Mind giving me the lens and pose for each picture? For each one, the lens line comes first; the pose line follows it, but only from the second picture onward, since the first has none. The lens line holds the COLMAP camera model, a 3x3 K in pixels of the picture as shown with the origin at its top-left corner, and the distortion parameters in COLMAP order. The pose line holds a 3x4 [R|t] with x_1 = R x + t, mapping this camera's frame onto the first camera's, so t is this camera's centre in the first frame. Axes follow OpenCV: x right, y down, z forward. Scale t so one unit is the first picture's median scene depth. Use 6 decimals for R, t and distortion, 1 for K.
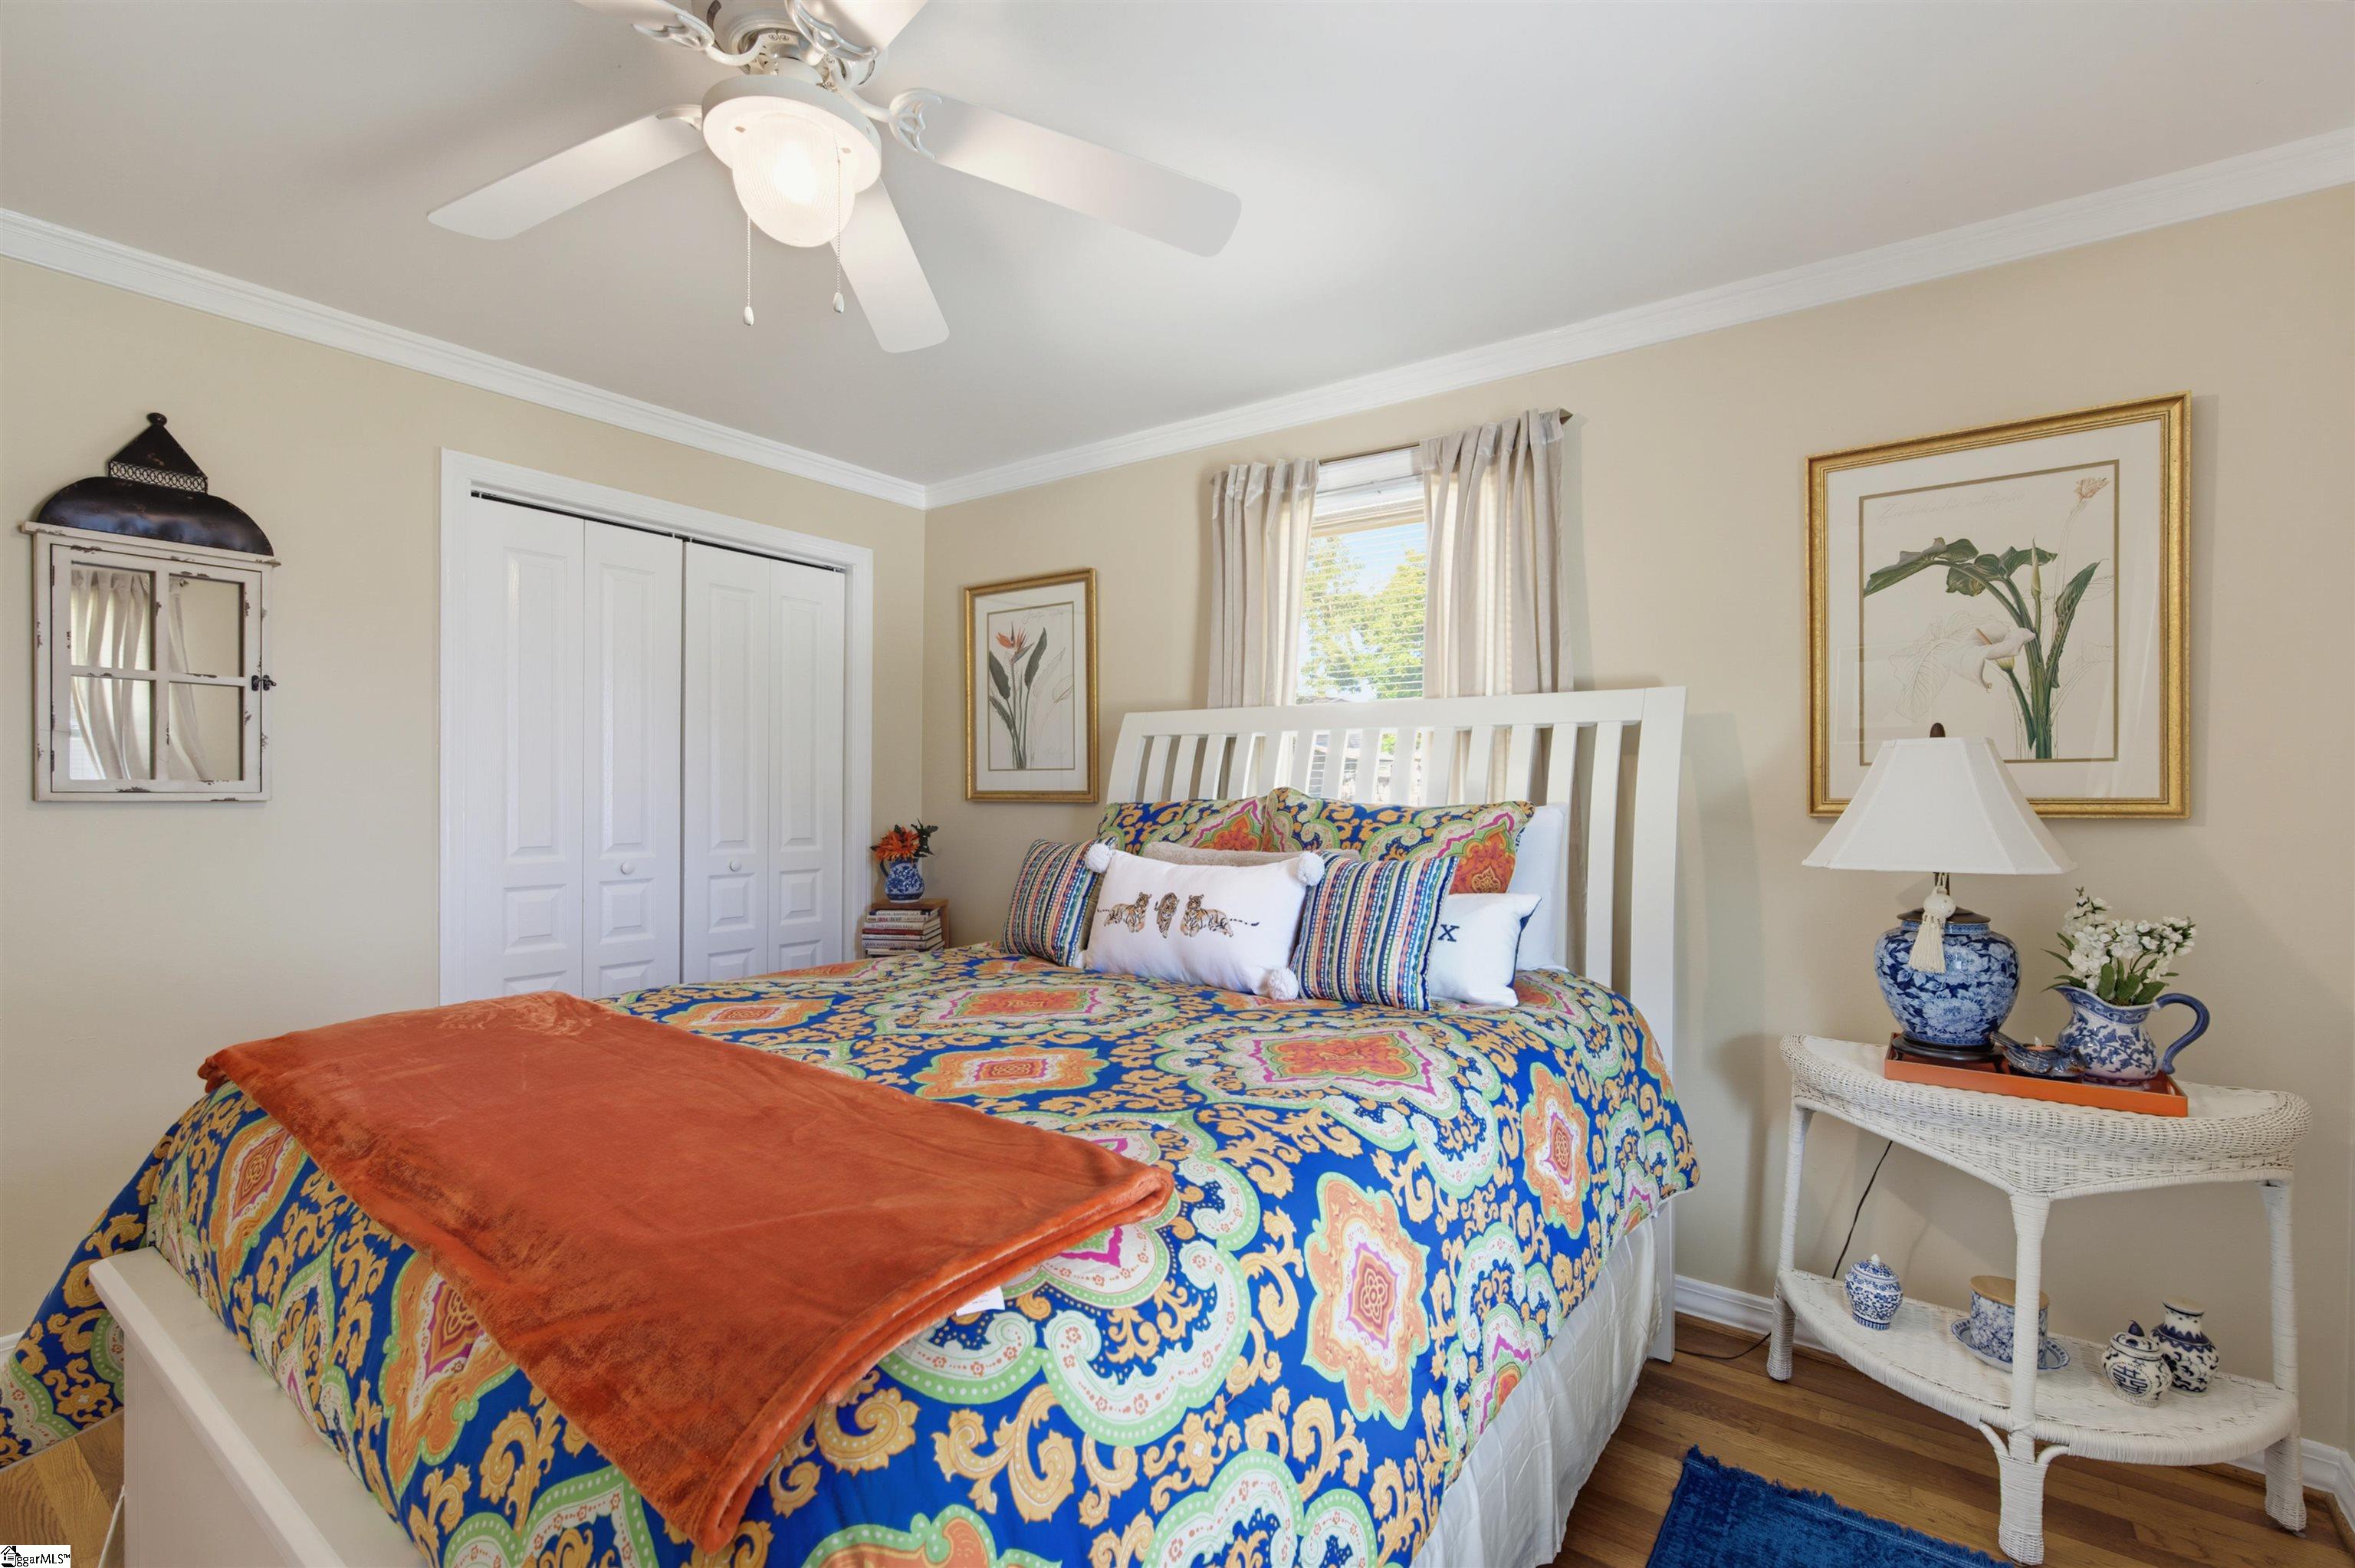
lens RADIAL K [[1068.8, 0, 1173.1], [0, 1068.8, 790.4], [0, 0, 1]] dist [-0.005969, -0.000160]
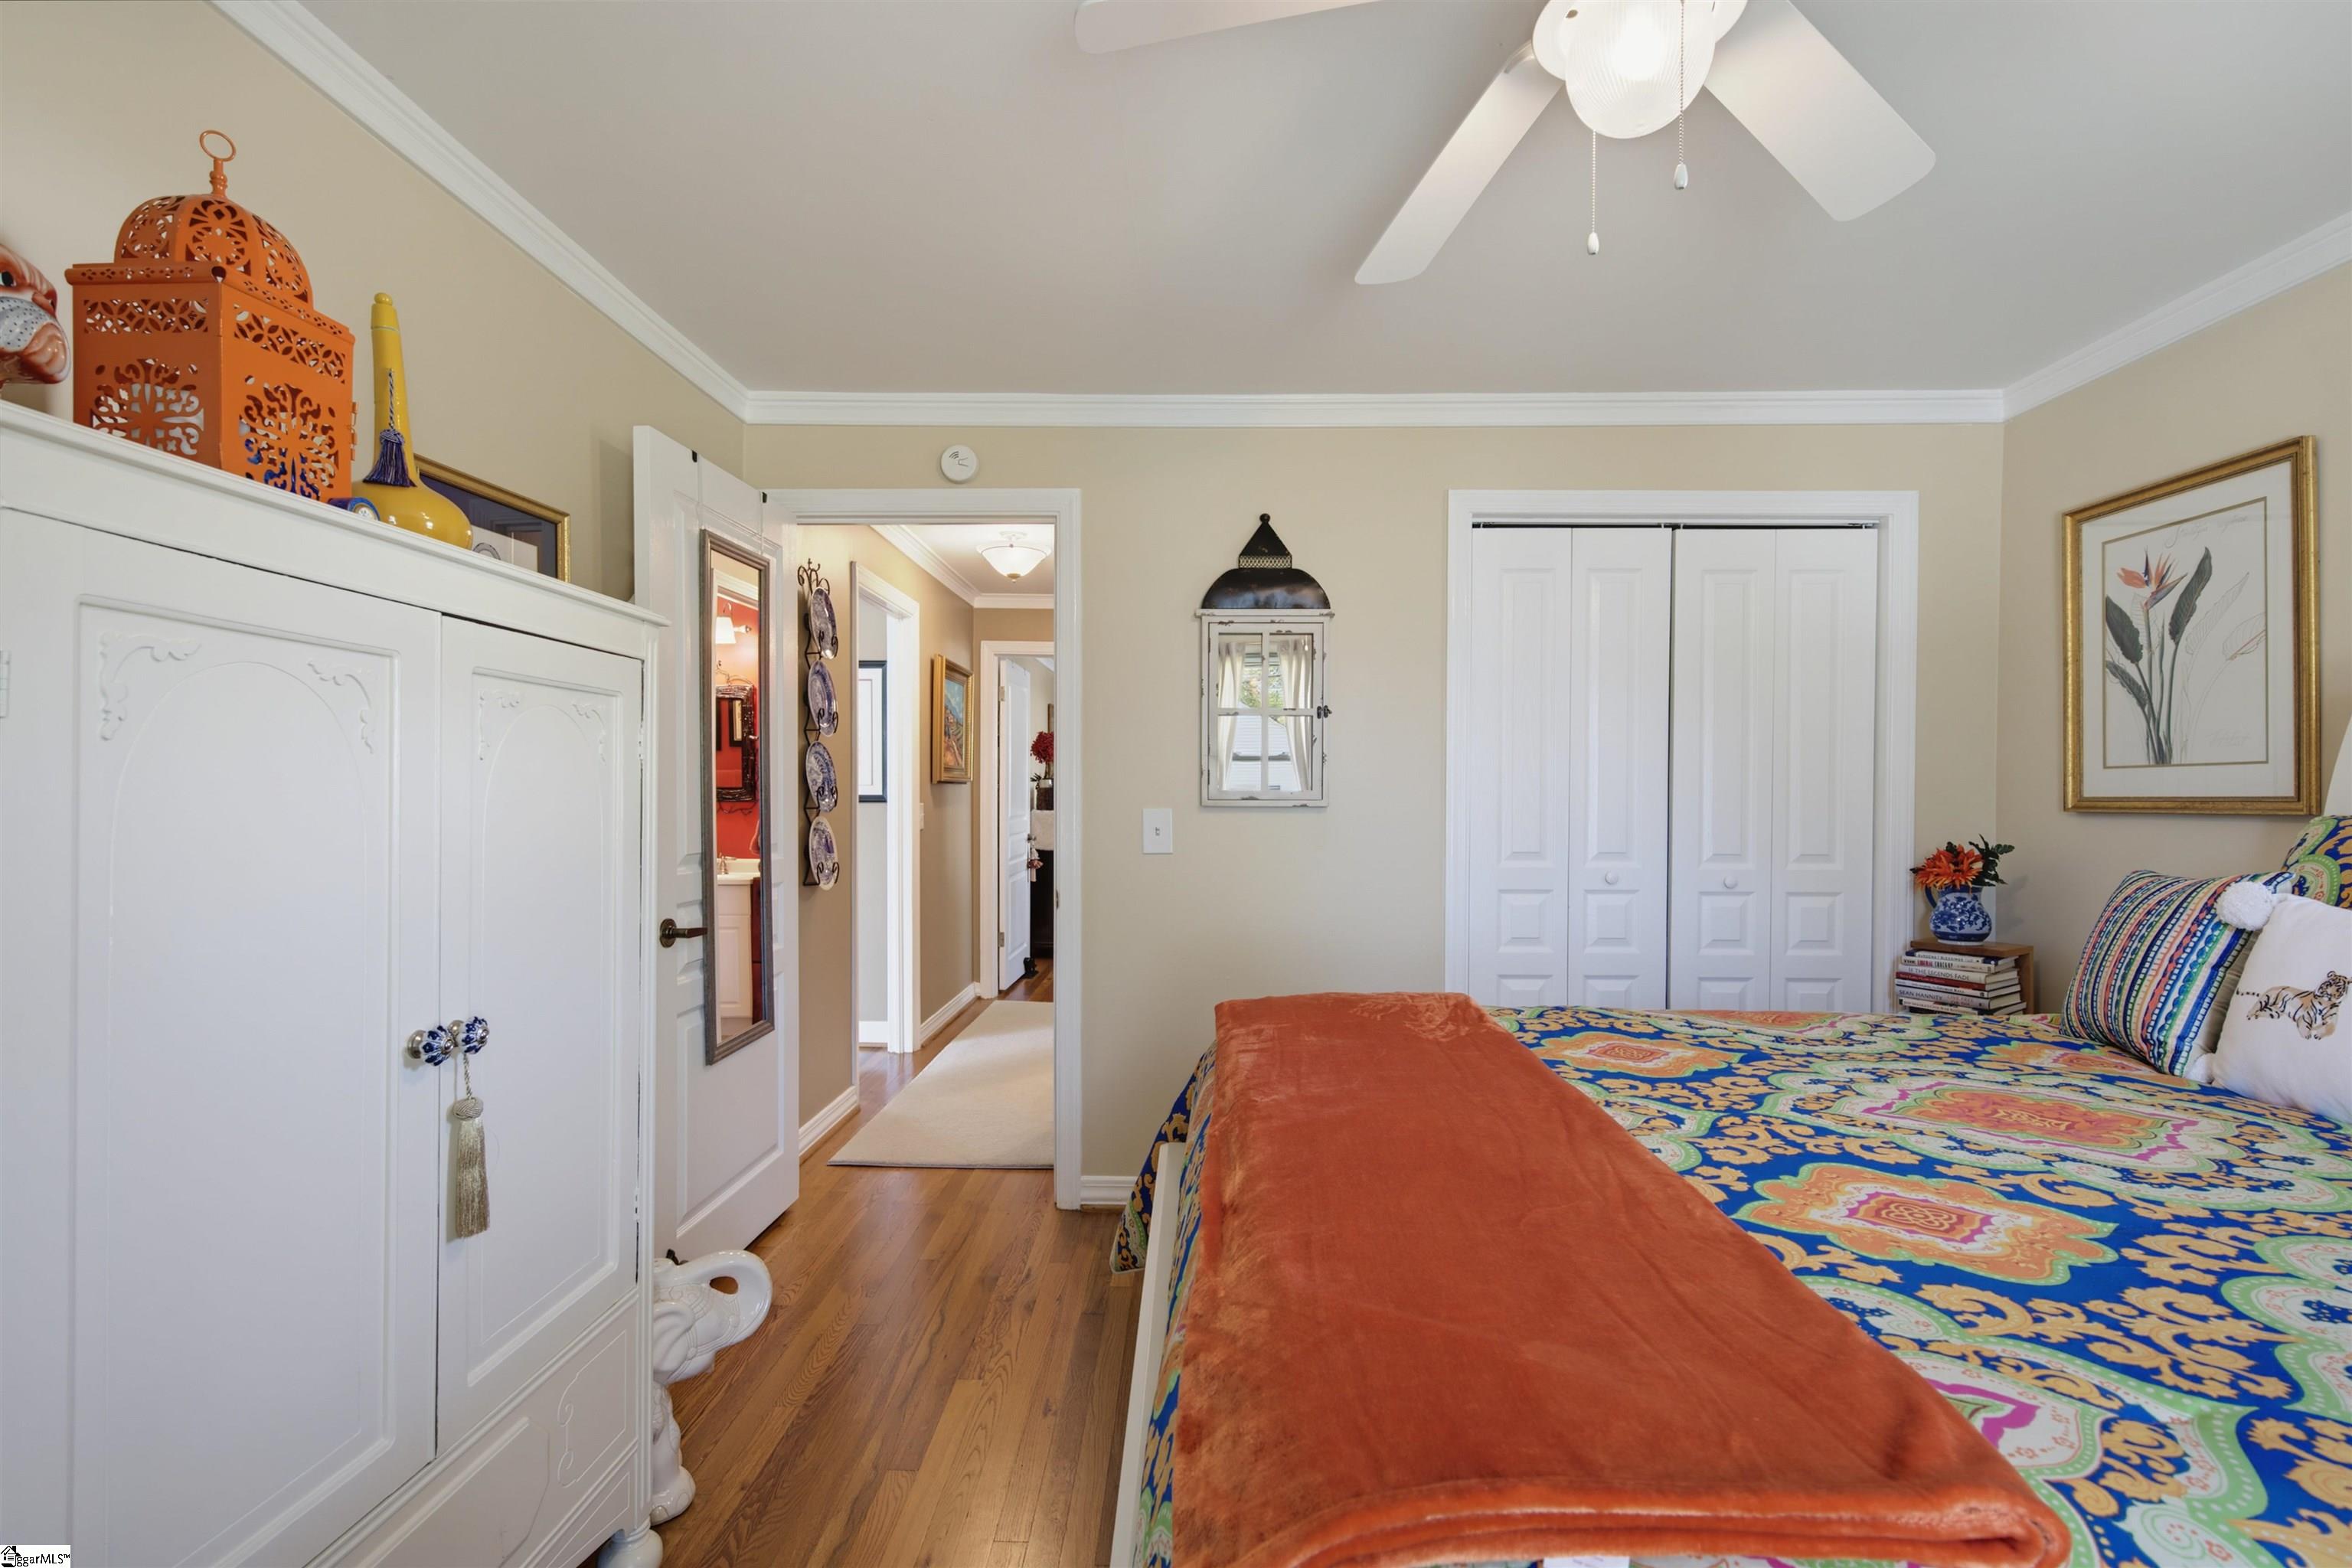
lens RADIAL K [[1067.6, 0, 1178.4], [0, 1067.6, 796.1], [0, 0, 1]] dist [-0.005969, -0.000160]
pose [[0.566394, -0.004240, -0.824124, 0.083172], [0.000393, 0.999988, -0.004875, 0.004153], [0.824135, 0.002437, 0.566389, 0.162742]]
